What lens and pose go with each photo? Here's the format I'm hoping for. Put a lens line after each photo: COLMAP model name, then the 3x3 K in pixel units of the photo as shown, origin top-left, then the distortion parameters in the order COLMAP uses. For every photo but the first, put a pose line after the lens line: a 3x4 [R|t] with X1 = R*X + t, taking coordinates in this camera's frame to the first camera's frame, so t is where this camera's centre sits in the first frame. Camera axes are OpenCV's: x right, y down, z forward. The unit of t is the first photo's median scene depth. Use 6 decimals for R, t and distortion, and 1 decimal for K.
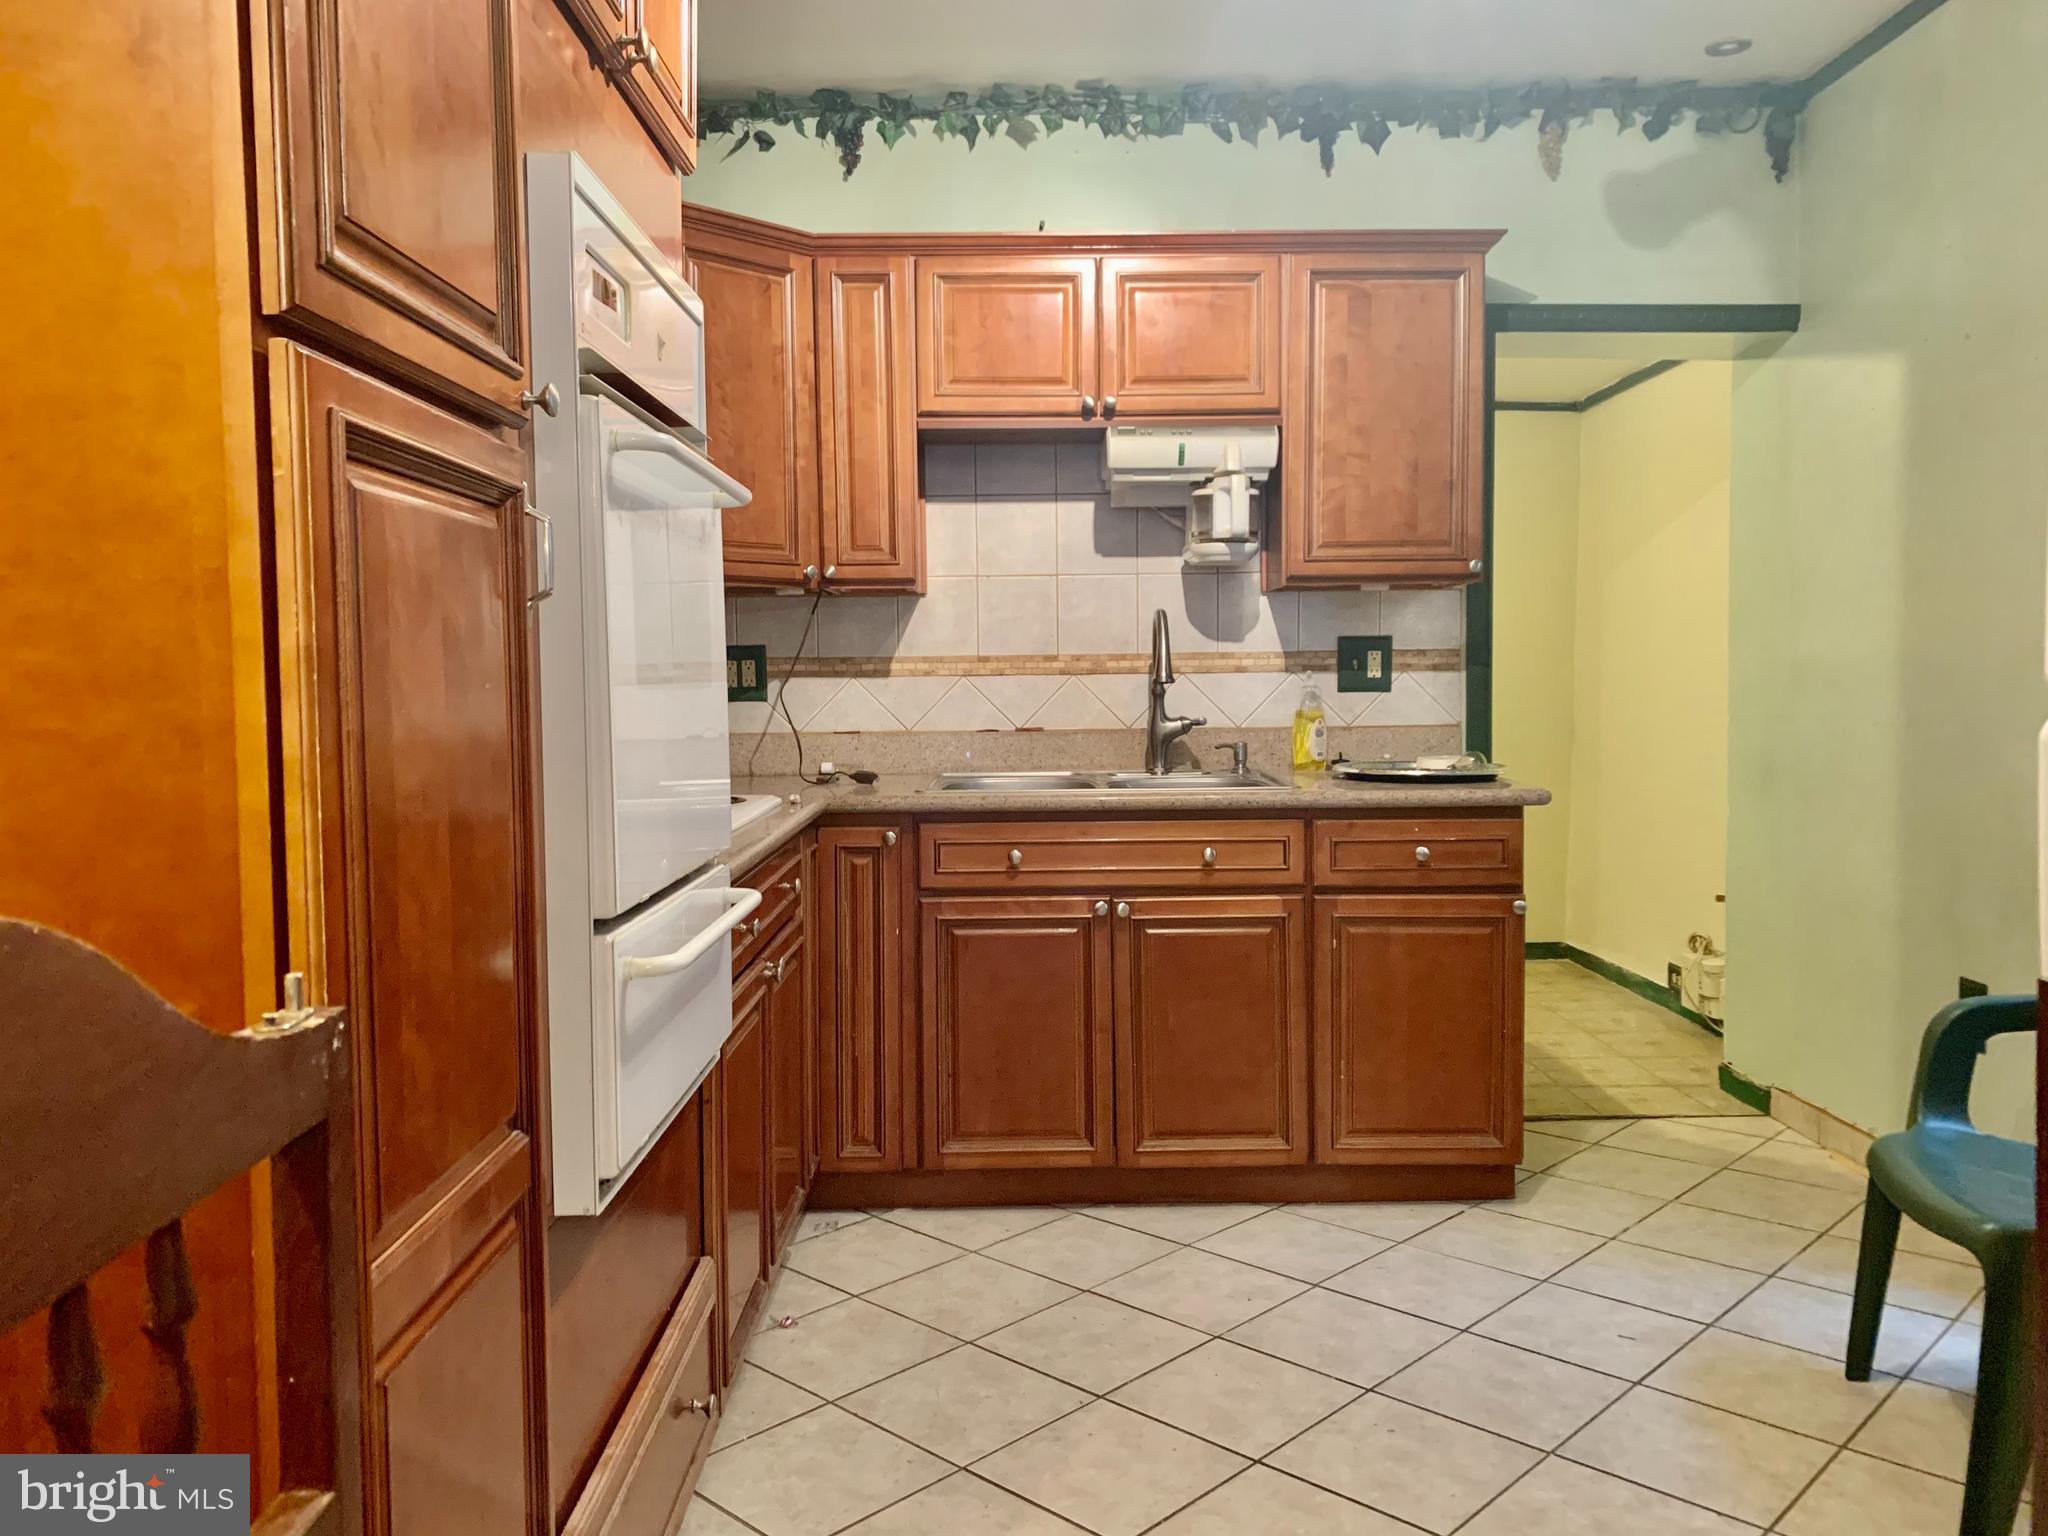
lens RADIAL K [[1561.2, 0, 1036.4], [0, 1561.2, 751.8], [0, 0, 1]] dist [0.040868, -0.080659]
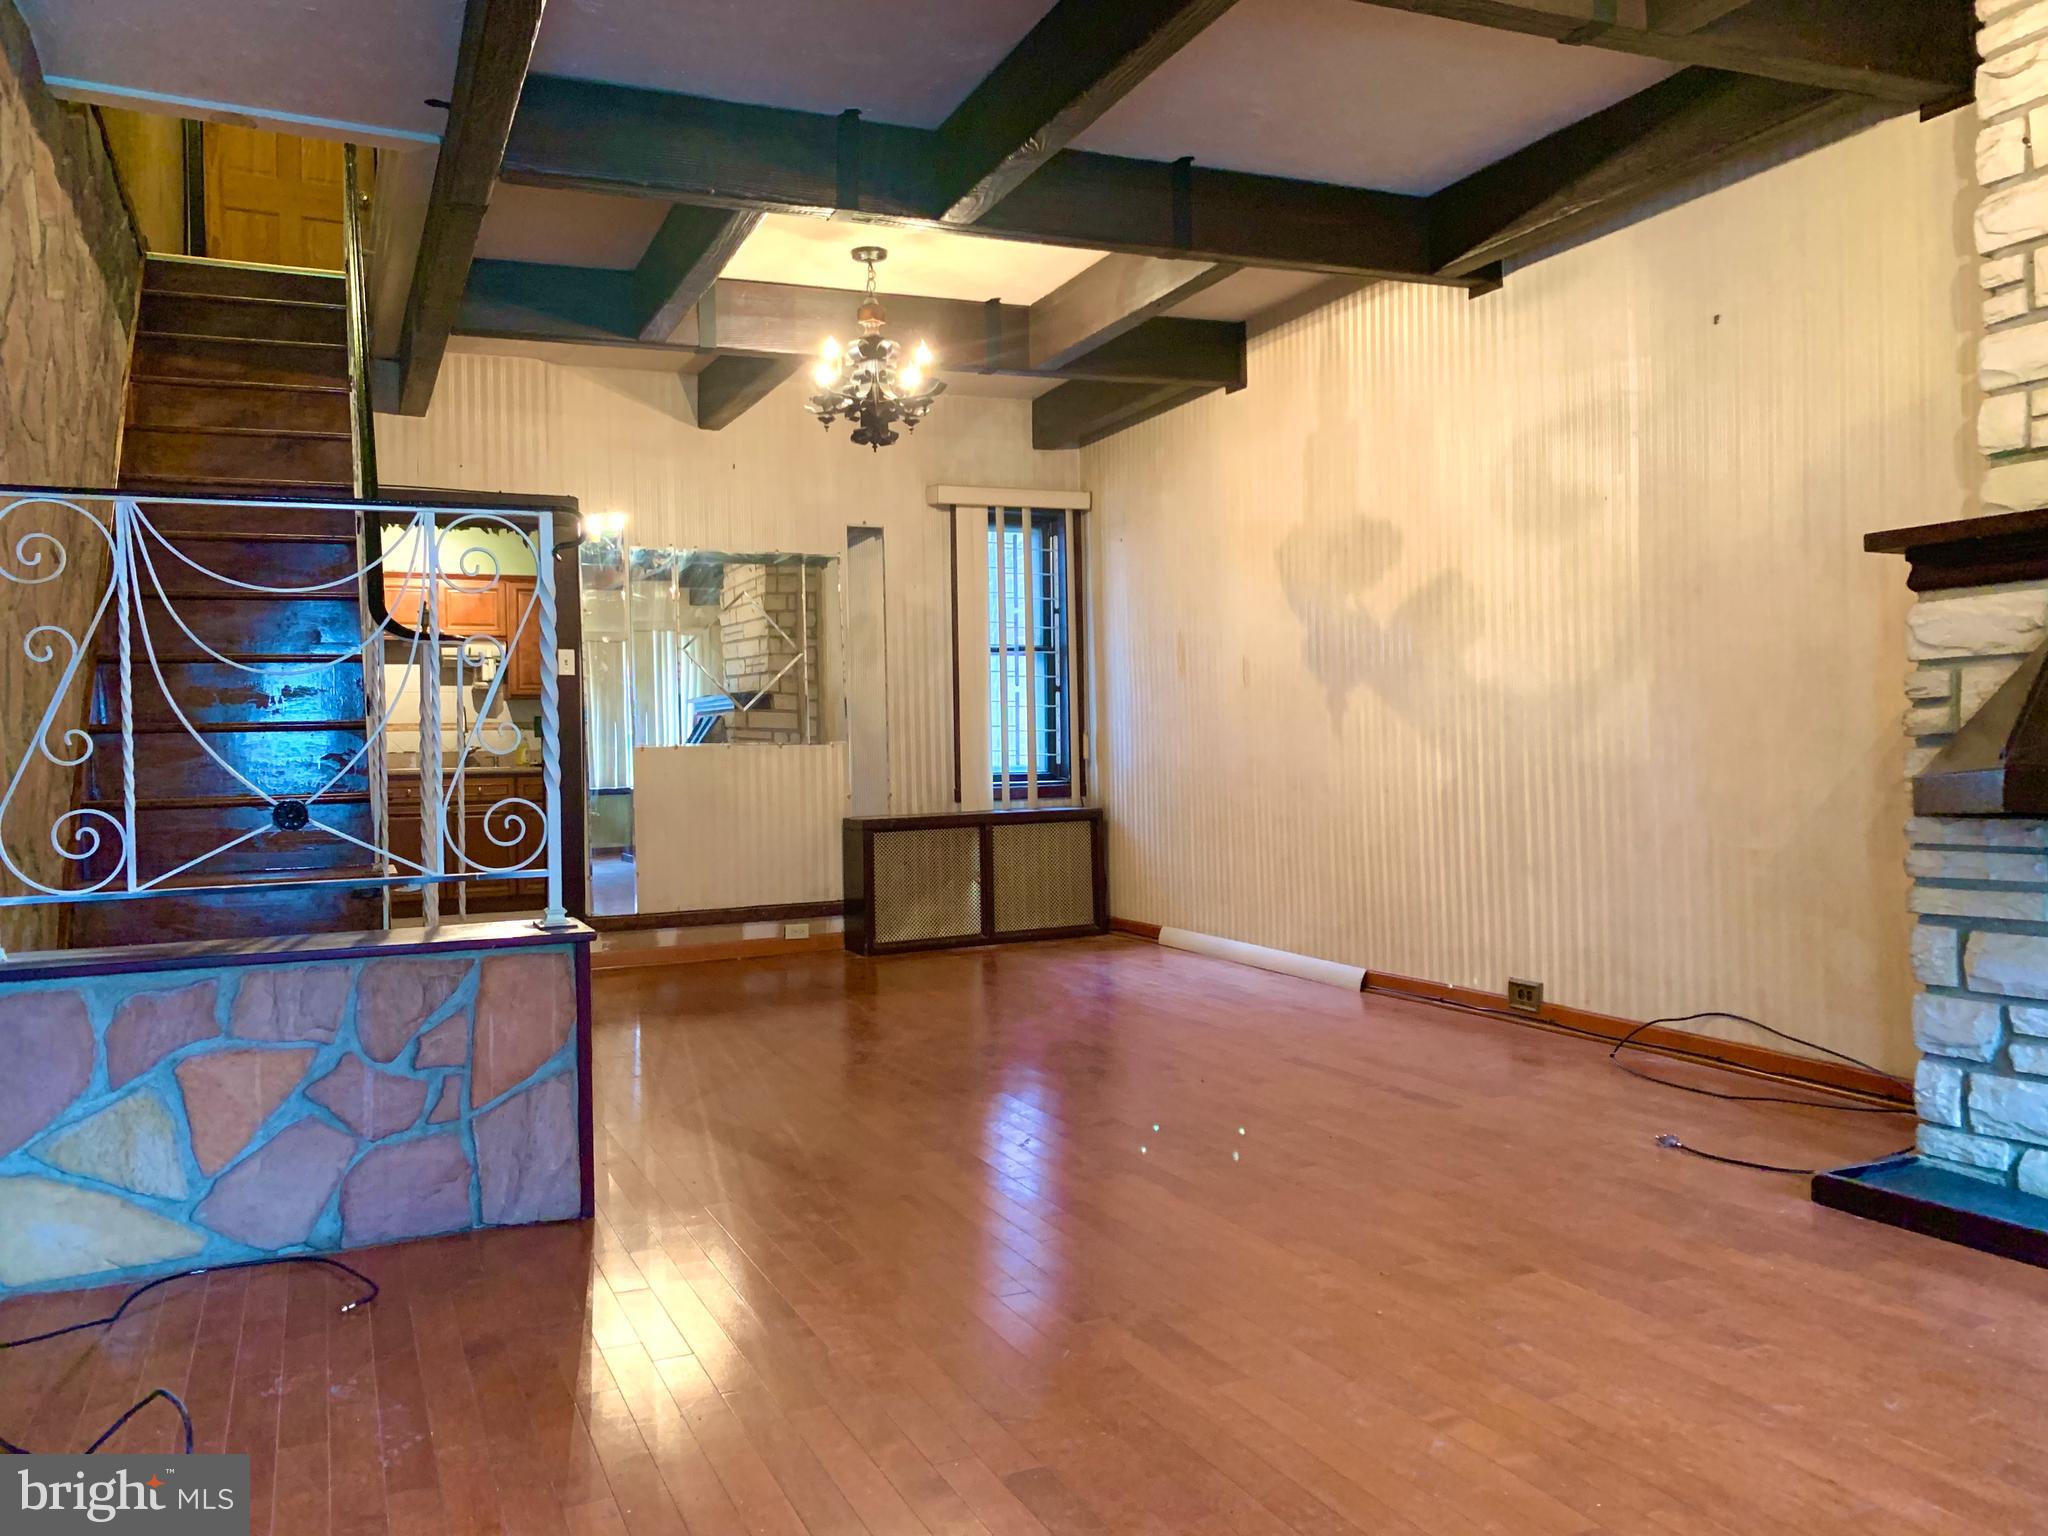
lens RADIAL K [[1561.2, 0, 1018.3], [0, 1561.2, 761.6], [0, 0, 1]] dist [0.040868, -0.080659]
pose [[0.921826, -0.009741, 0.387483, -0.091515], [0.027201, 0.998845, -0.039601, 0.145491], [-0.386649, 0.047046, 0.921026, -1.963447]]
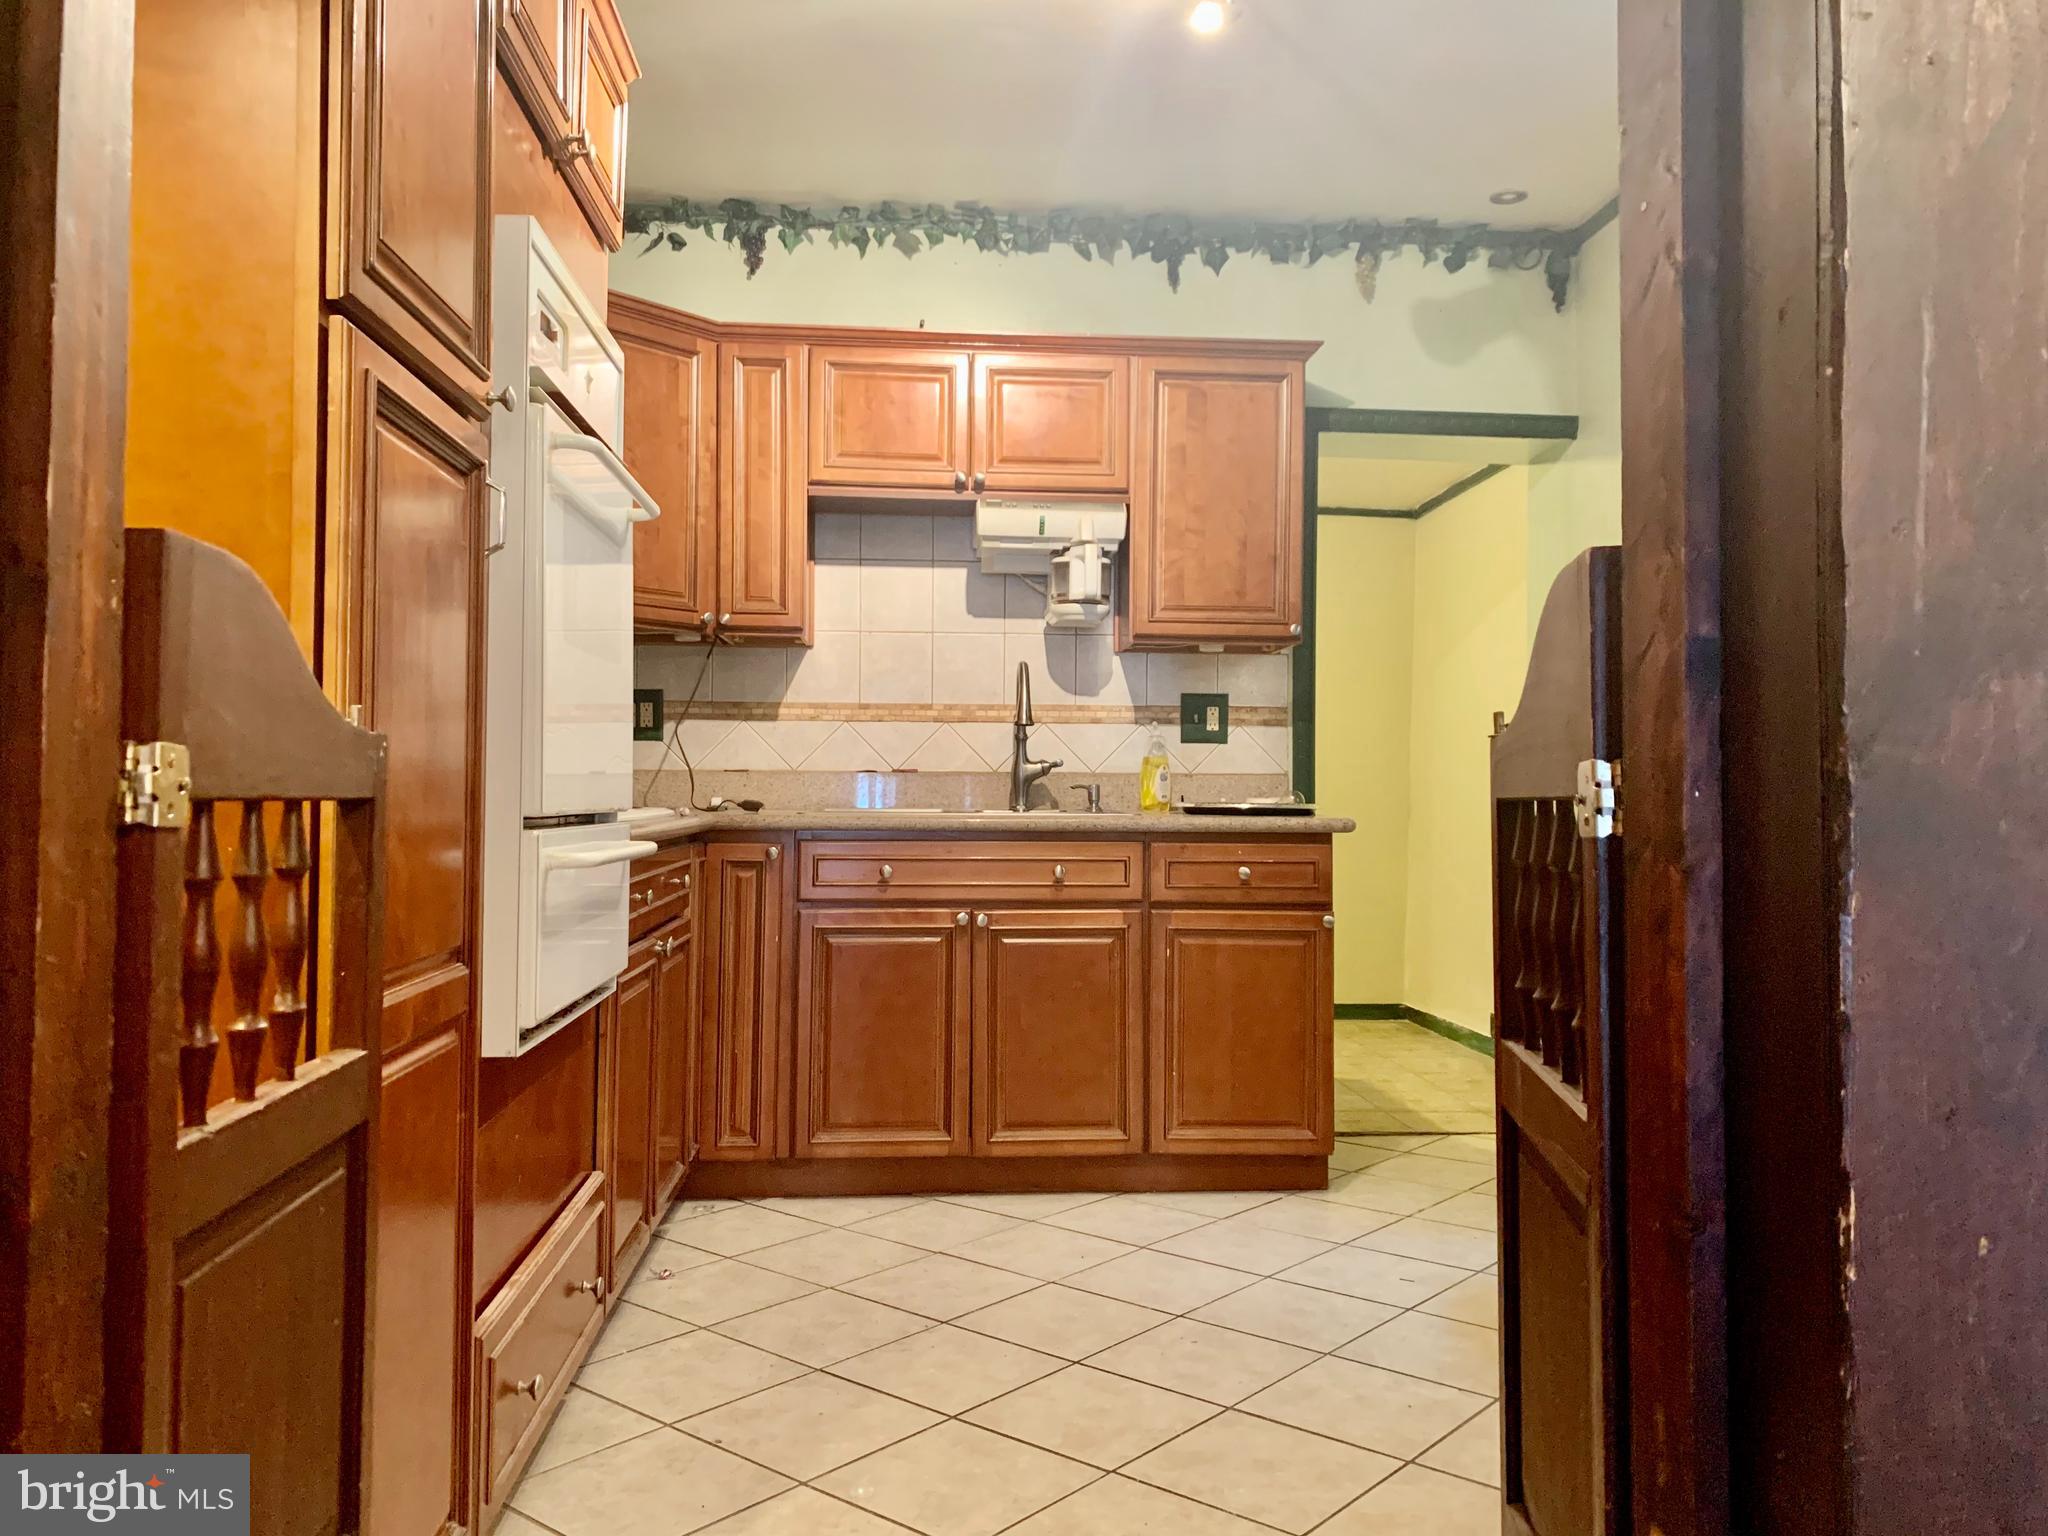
lens RADIAL K [[1561.2, 0, 1042.0], [0, 1561.2, 759.1], [0, 0, 1]] dist [0.040868, -0.080659]
pose [[0.997420, 0.019391, 0.069120, 0.017916], [-0.014371, 0.997272, -0.072403, 0.061458], [-0.070336, 0.071222, 0.994978, -0.115954]]
